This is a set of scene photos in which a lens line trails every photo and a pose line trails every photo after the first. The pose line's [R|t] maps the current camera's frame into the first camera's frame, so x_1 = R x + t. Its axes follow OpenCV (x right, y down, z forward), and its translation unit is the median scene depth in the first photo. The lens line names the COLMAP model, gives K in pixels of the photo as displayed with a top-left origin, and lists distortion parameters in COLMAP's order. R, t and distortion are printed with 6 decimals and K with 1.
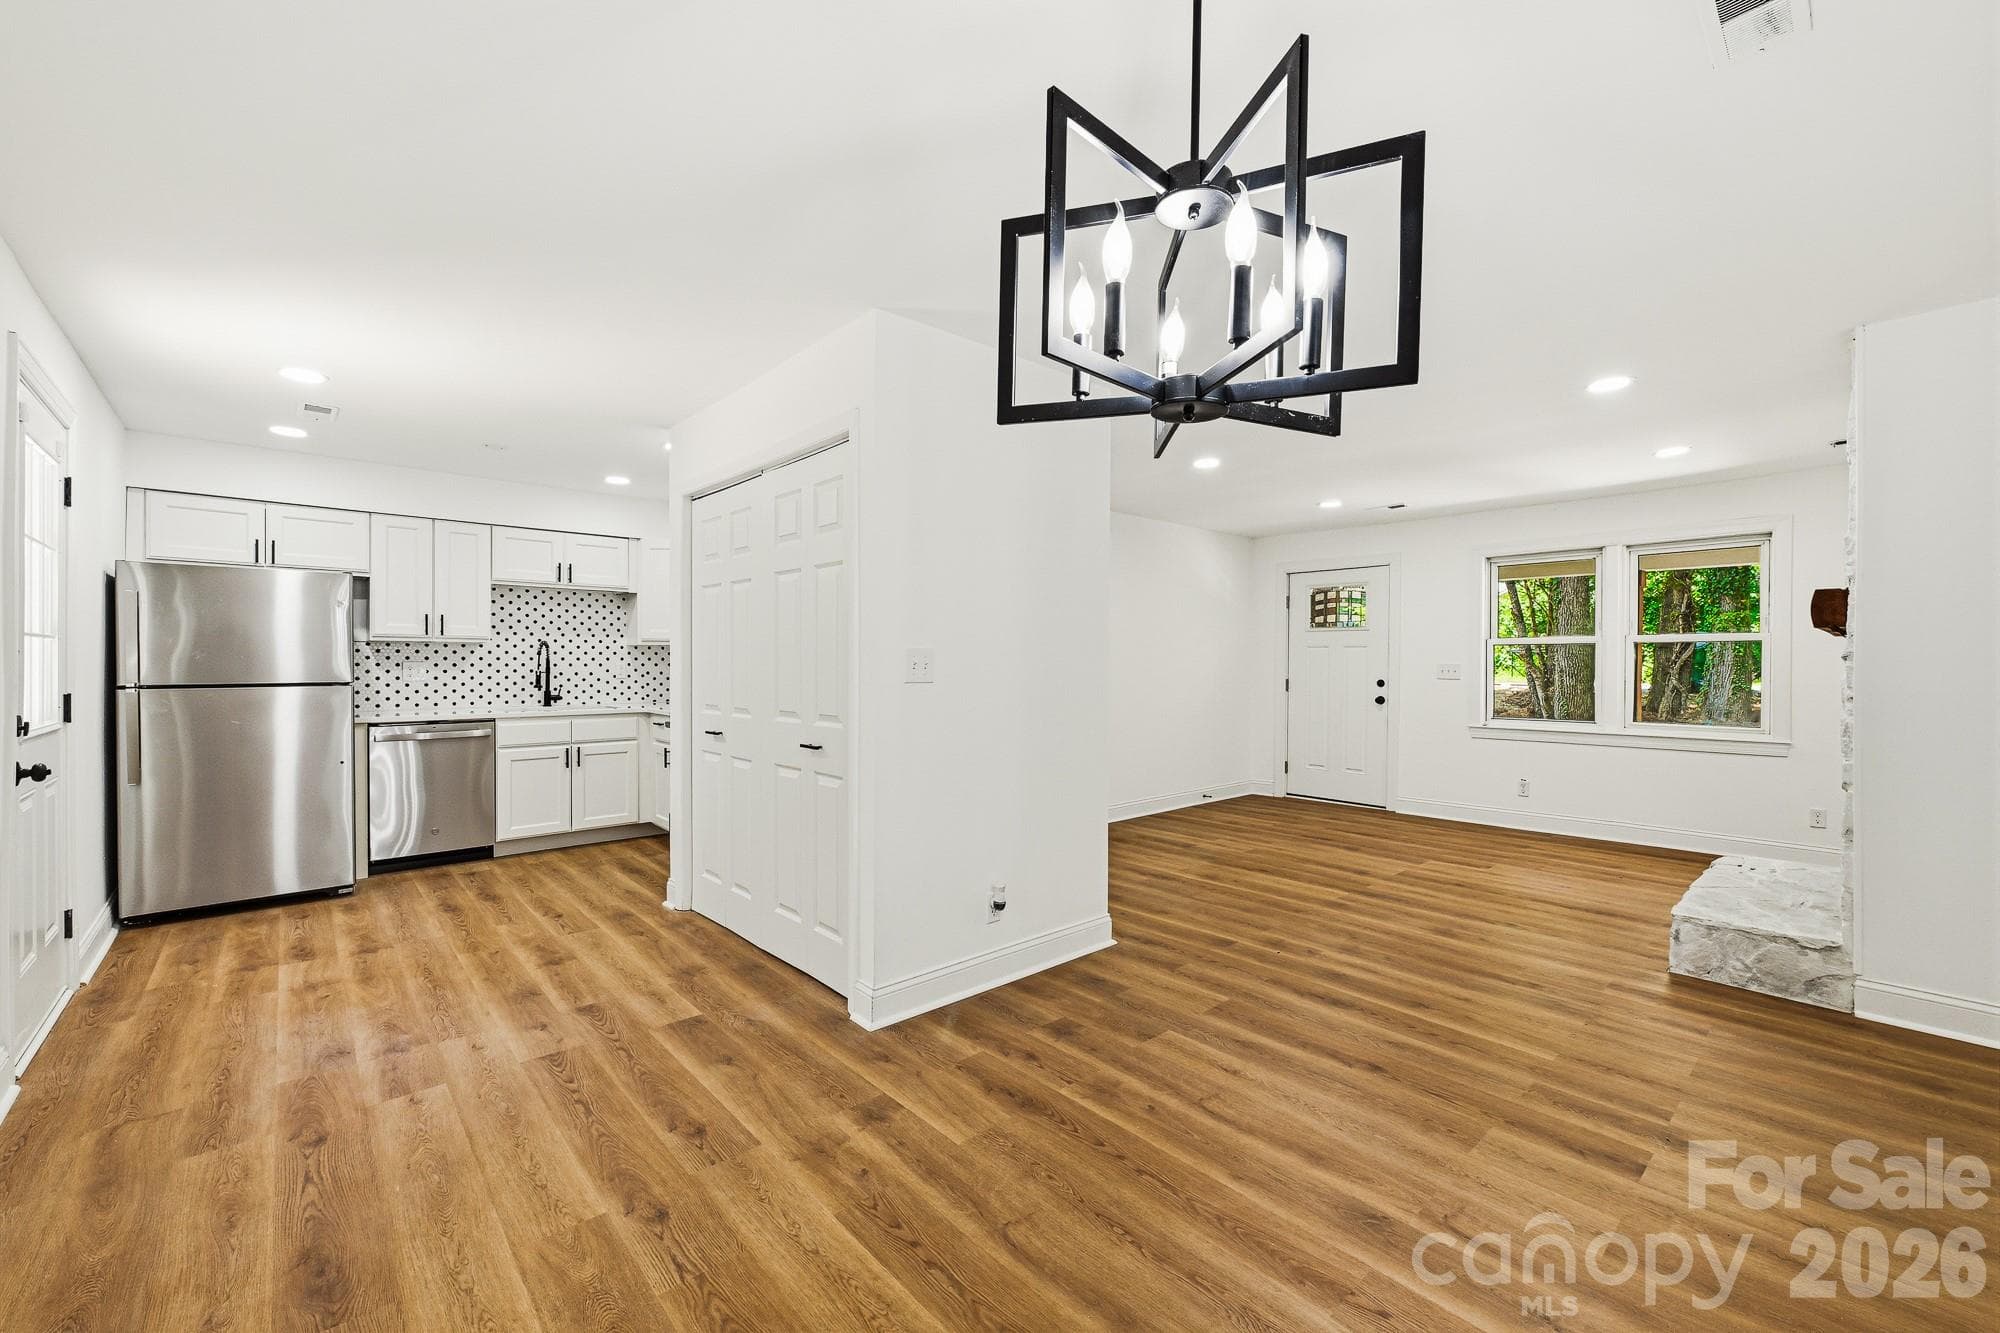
lens RADIAL K [[809.5, 0, 1013.6], [0, 809.5, 670.1], [0, 0, 1]] dist [0.000335, -0.000044]
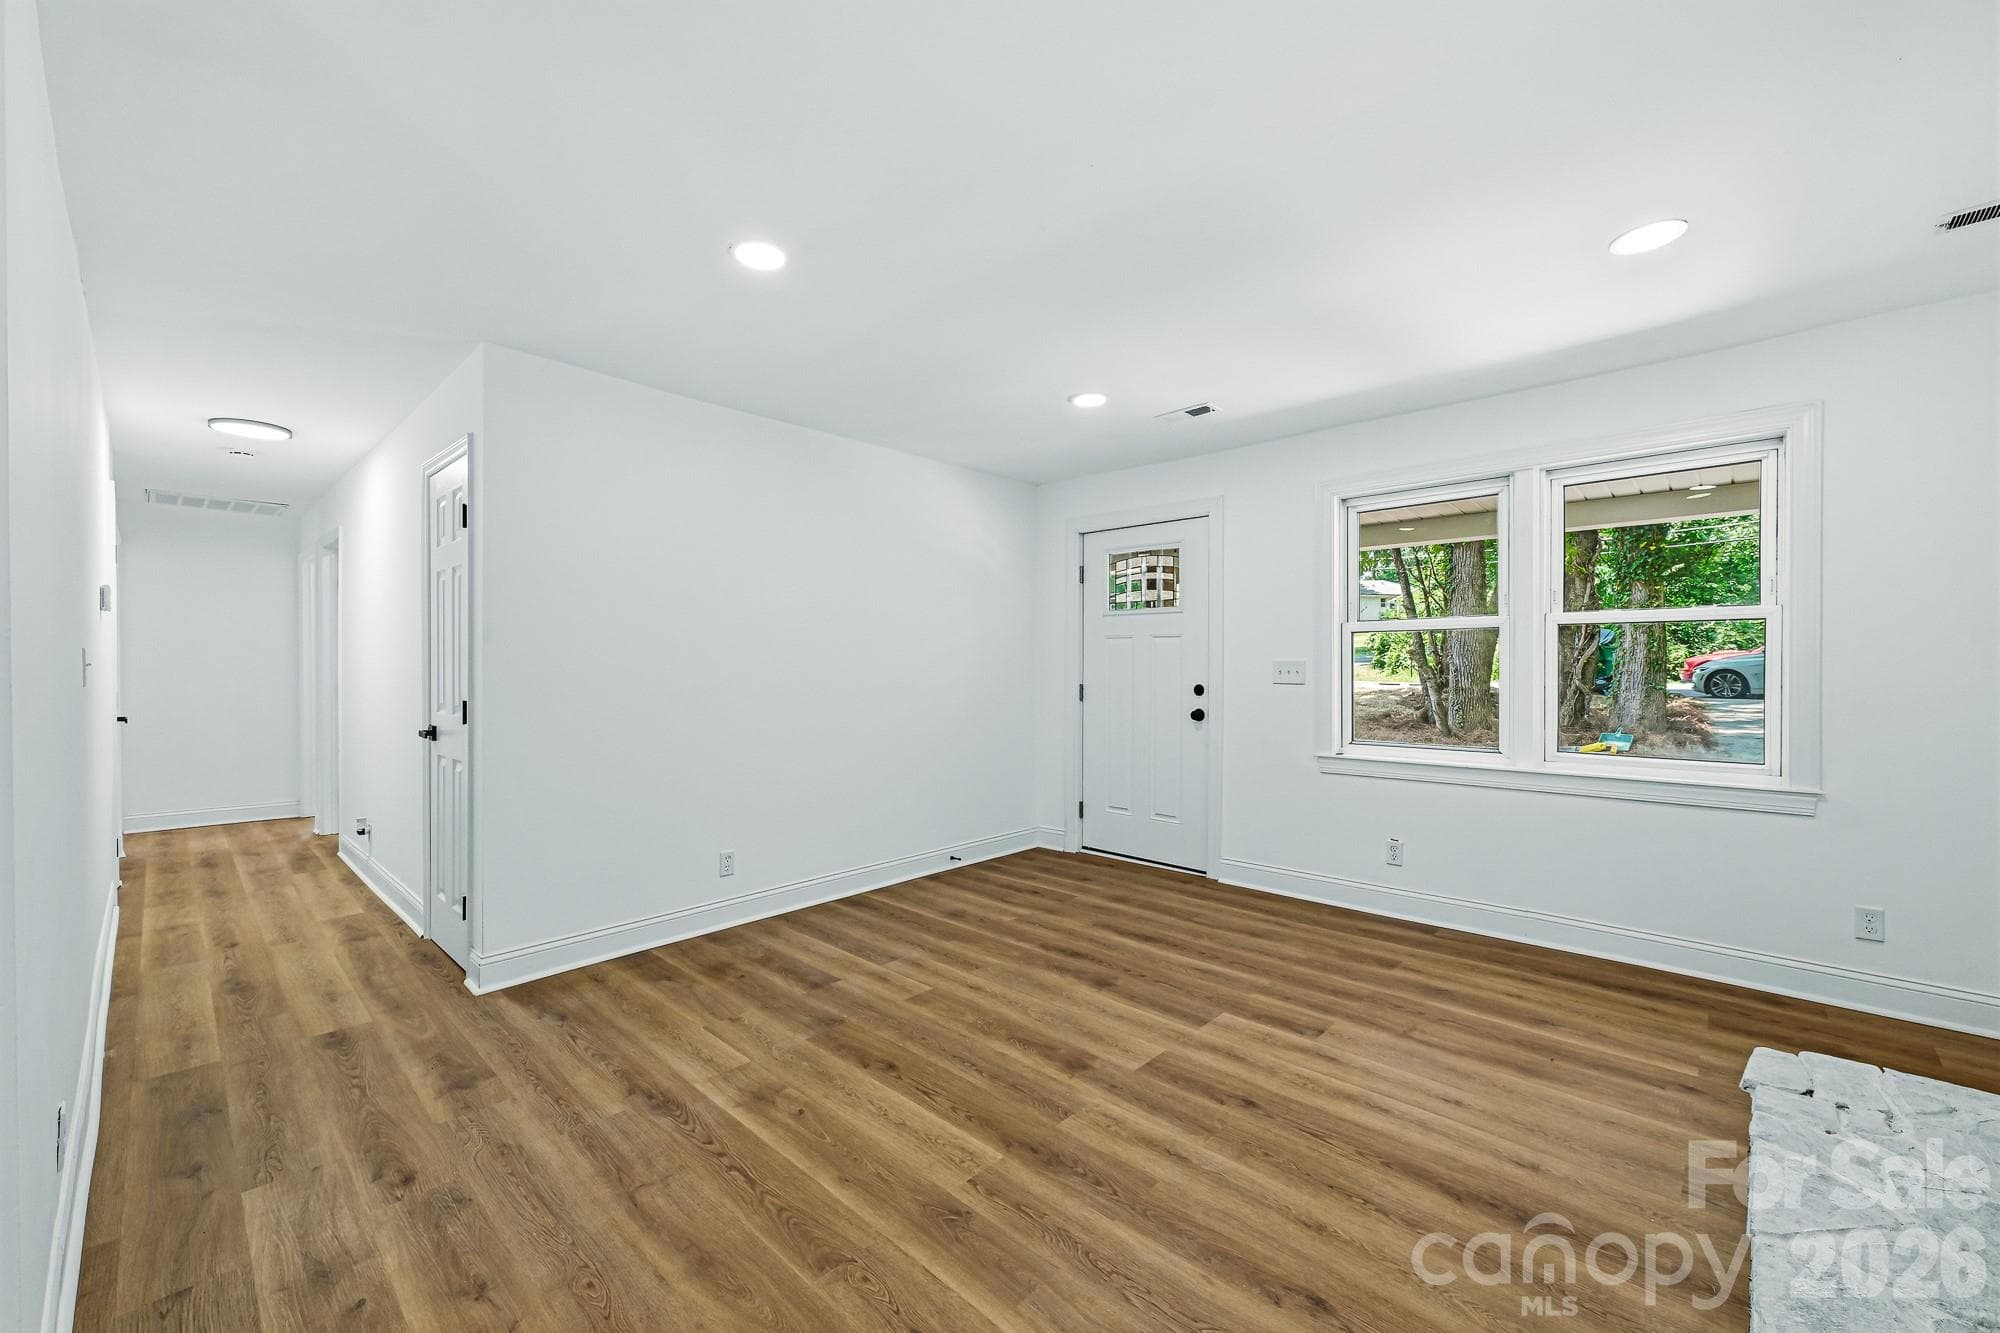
lens RADIAL K [[792.9, 0, 1015.1], [0, 792.9, 668.2], [0, 0, 1]] dist [0.001210, -0.000082]
pose [[0.996488, -0.004814, 0.083593, 0.329503], [0.005162, 0.999979, -0.003946, -0.000354], [-0.083572, 0.004364, 0.996492, 0.470856]]
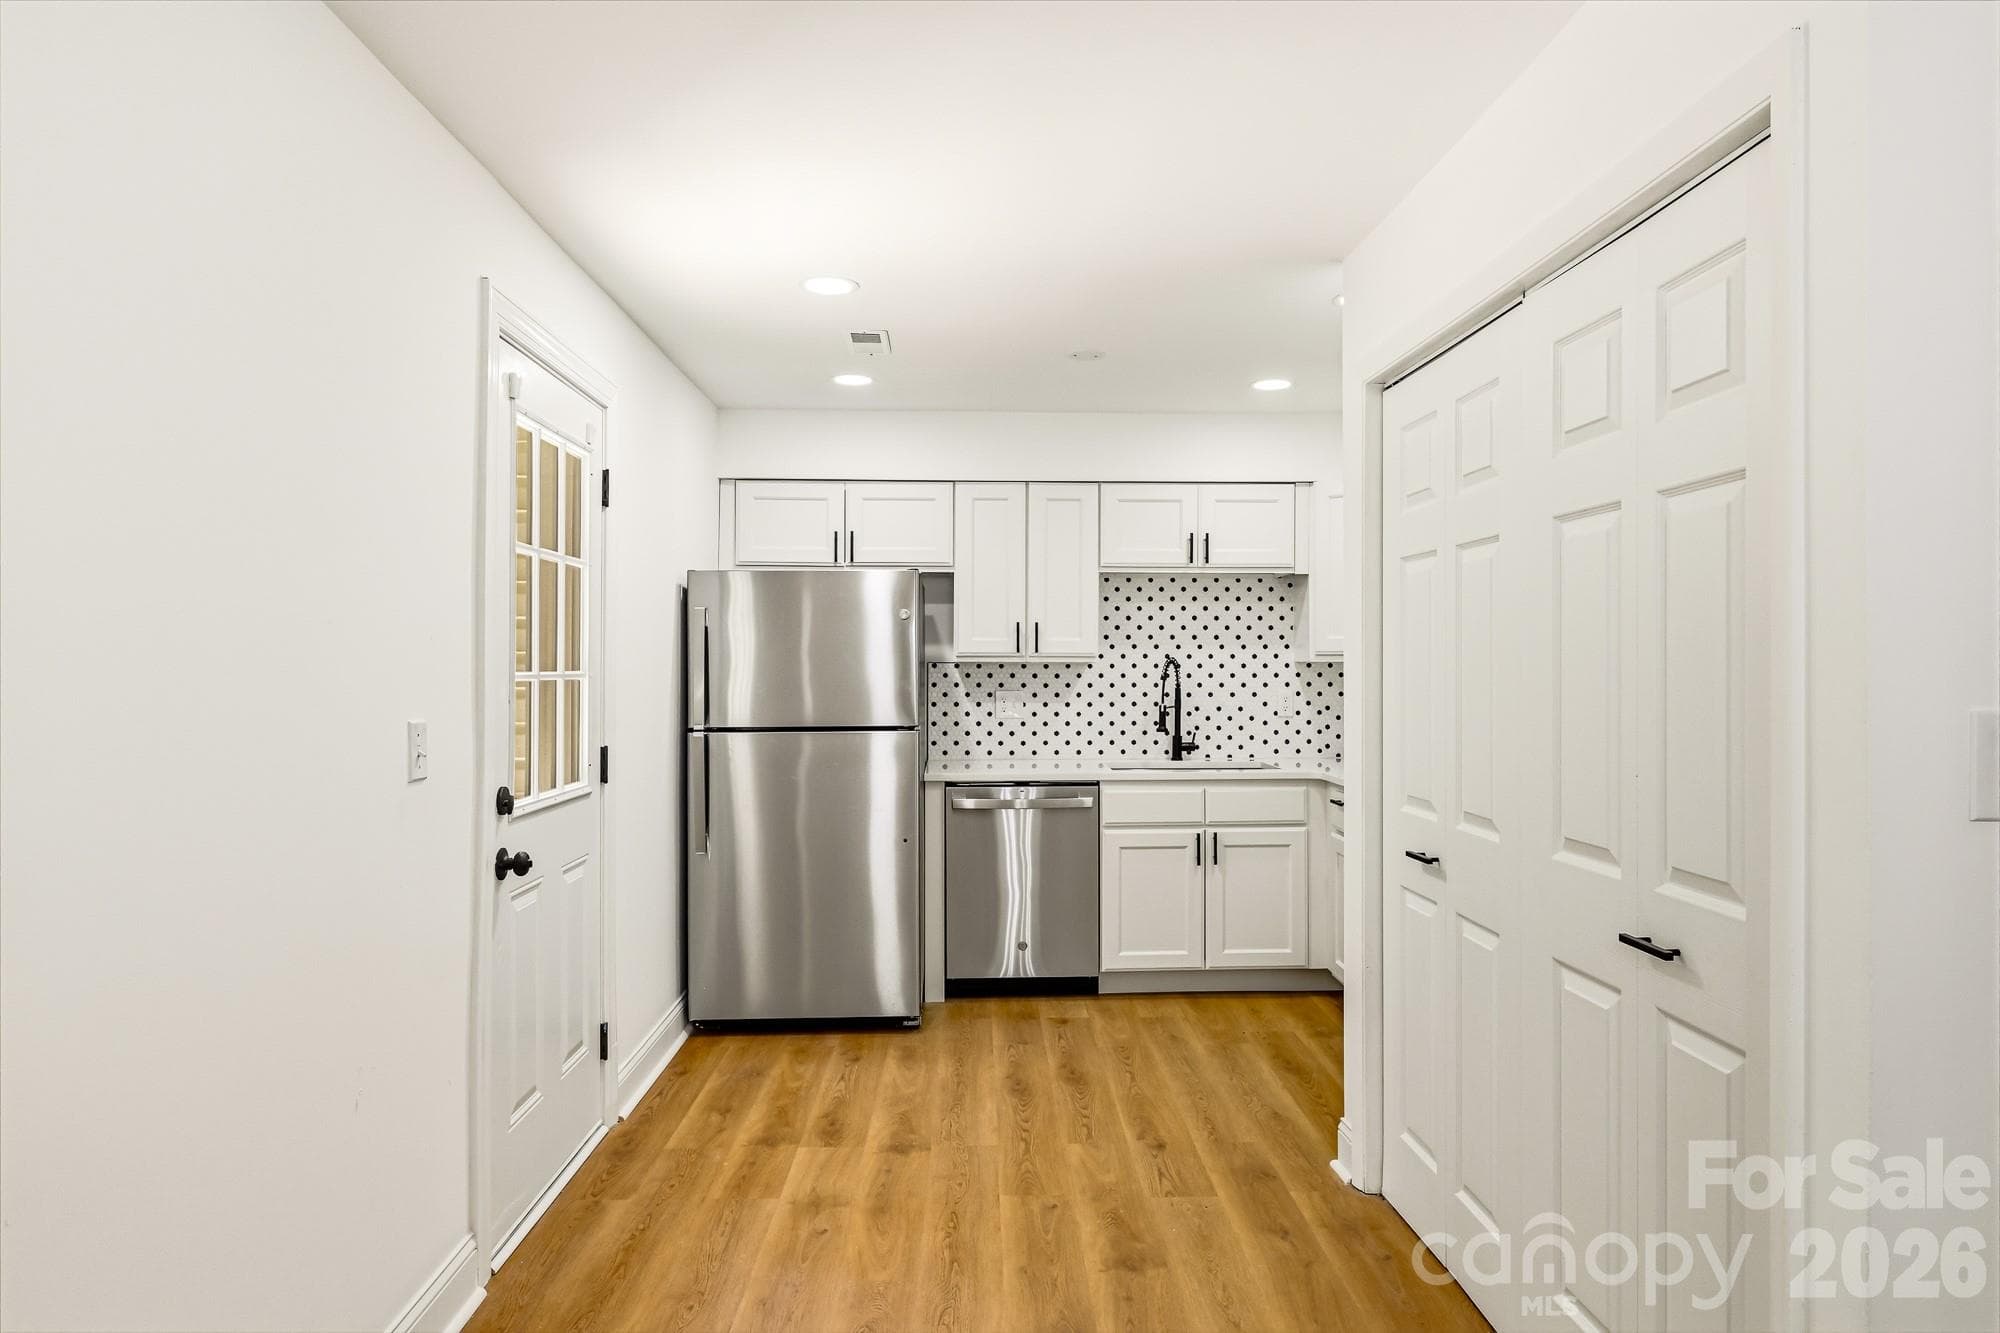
lens RADIAL K [[1221.4, 0, 1011.9], [0, 1221.4, 670.3], [0, 0, 1]] dist [-0.003432, -0.000556]
pose [[0.763059, -0.001715, -0.646326, -0.062997], [-0.002194, 0.999984, -0.005244, -0.023206], [0.646325, 0.005419, 0.763043, 0.210085]]
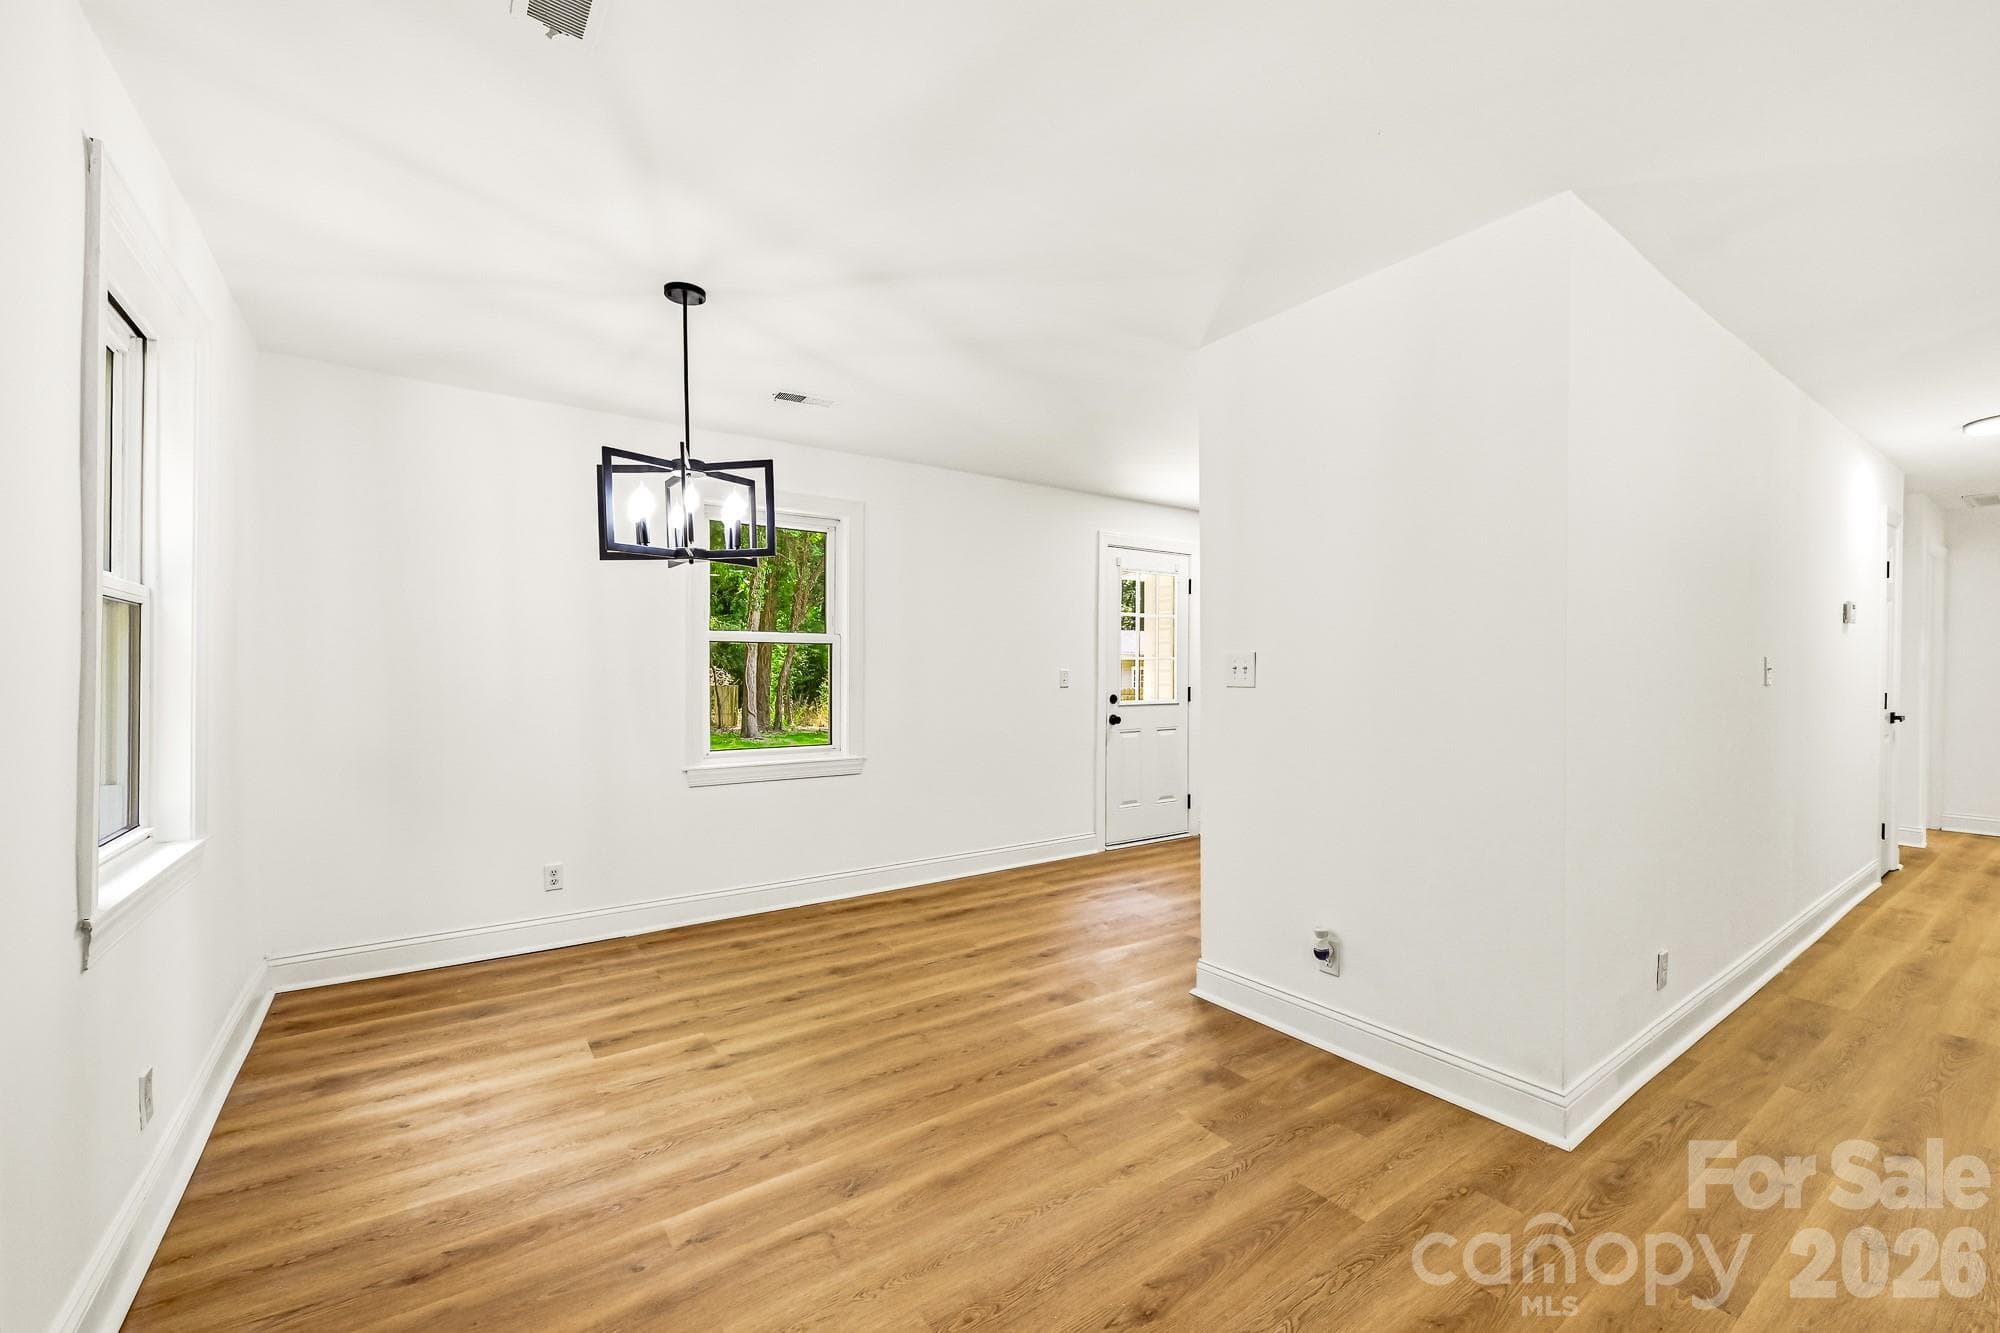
lens RADIAL K [[809.5, 0, 1013.6], [0, 809.5, 670.1], [0, 0, 1]] dist [0.000335, -0.000044]
pose [[-0.119040, -0.006452, -0.992868, 0.528191], [-0.004726, 0.999971, -0.005932, 0.000537], [0.992878, 0.003986, -0.119067, 0.475703]]
